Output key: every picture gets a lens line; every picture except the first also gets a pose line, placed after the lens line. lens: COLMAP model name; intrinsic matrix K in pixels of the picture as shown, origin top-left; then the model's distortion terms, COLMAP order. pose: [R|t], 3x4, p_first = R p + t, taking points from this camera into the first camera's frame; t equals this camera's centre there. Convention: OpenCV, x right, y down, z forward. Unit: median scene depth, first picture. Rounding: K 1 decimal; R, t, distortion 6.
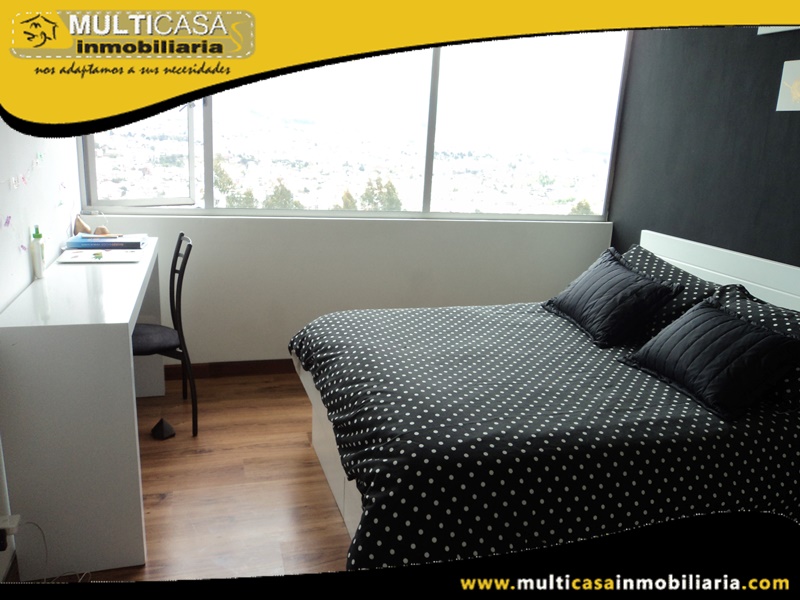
lens RADIAL K [[649.0, 0, 404.2], [0, 649.0, 302.5], [0, 0, 1]] dist [-0.016940, -0.003499]
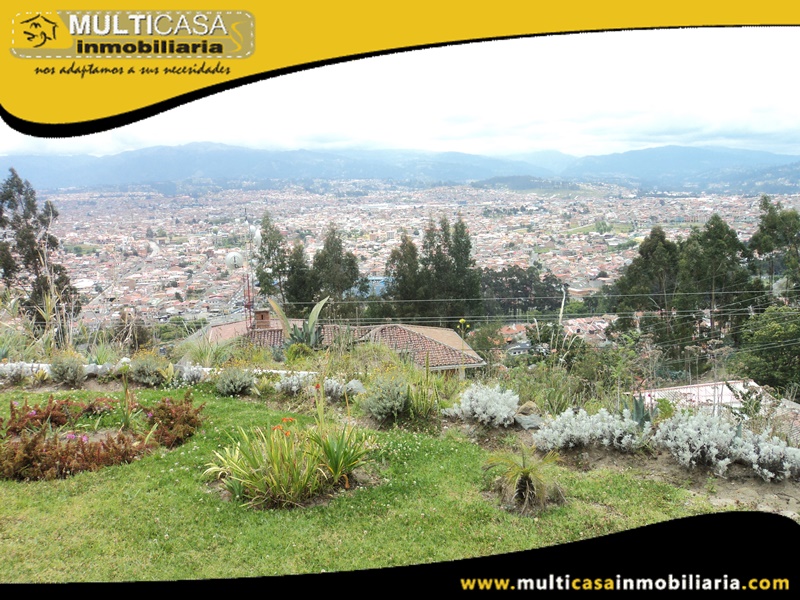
lens RADIAL K [[649.0, 0, 404.2], [0, 649.0, 302.5], [0, 0, 1]] dist [-0.016940, -0.003499]
pose [[0.992571, -0.080724, -0.091035, -0.023110], [0.071674, 0.992538, -0.098644, -0.003398], [0.098319, 0.091386, 0.990950, 0.168773]]
